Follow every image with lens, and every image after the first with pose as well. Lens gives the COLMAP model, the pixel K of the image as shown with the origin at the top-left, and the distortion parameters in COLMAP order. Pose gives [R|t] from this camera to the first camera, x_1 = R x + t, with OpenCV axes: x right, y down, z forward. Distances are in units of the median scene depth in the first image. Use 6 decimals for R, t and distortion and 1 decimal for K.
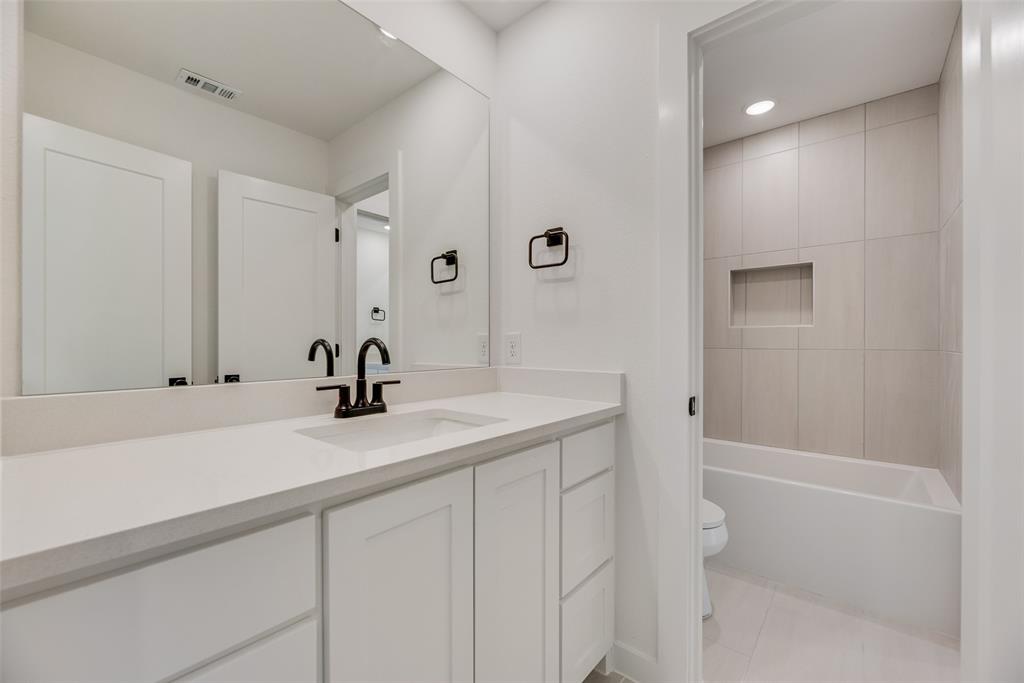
lens RADIAL K [[419.9, 0, 513.5], [0, 419.9, 345.5], [0, 0, 1]] dist [-0.003740, 0.000232]
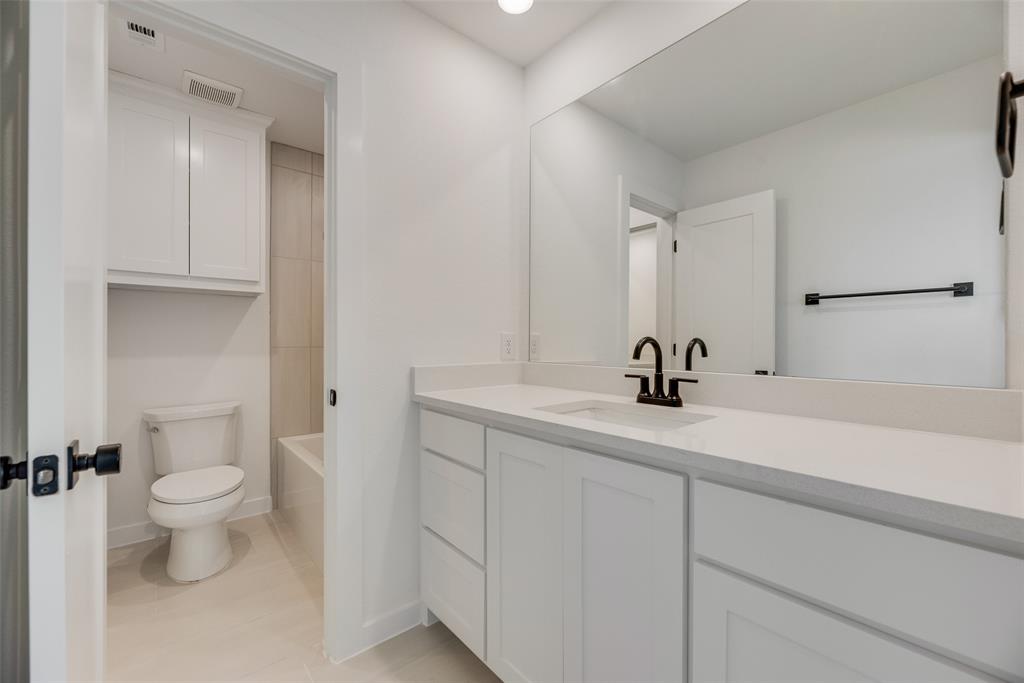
lens RADIAL K [[419.9, 0, 515.5], [0, 419.9, 339.5], [0, 0, 1]] dist [-0.003740, 0.000232]
pose [[-0.140457, 0.002995, -0.990082, 0.674240], [-0.000625, 0.999995, 0.003114, -0.012599], [0.990087, 0.001056, -0.140454, 0.630026]]
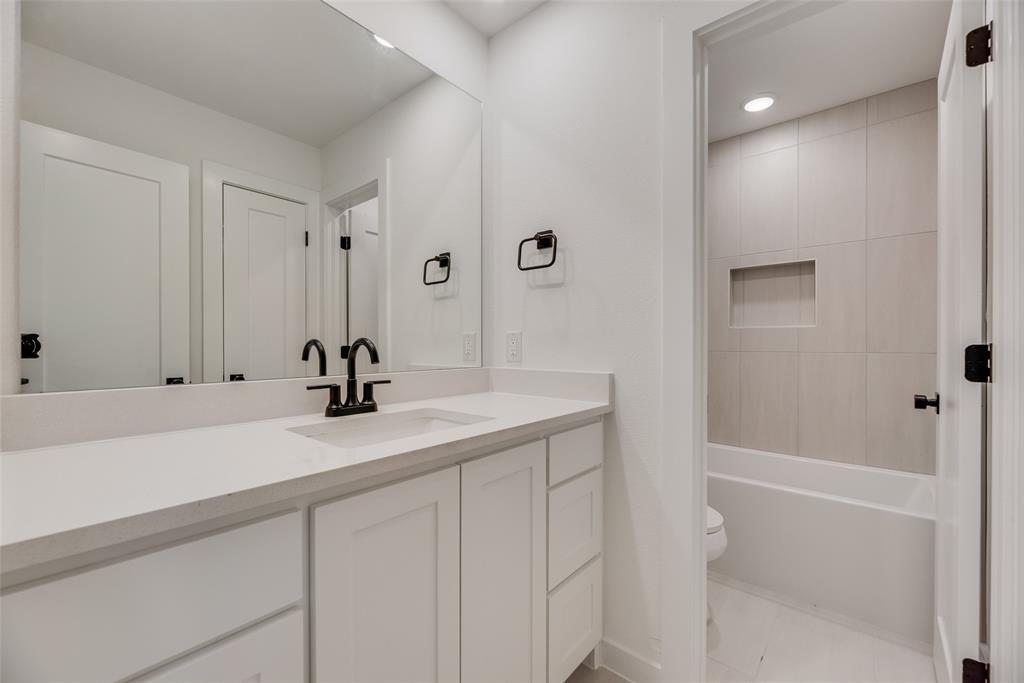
lens RADIAL K [[419.9, 0, 515.9], [0, 419.9, 341.9], [0, 0, 1]] dist [-0.003740, 0.000232]
pose [[0.999995, 0.001241, 0.002907, 0.029873], [-0.001228, 0.999990, -0.004330, -0.005748], [-0.002912, 0.004327, 0.999986, -0.025514]]
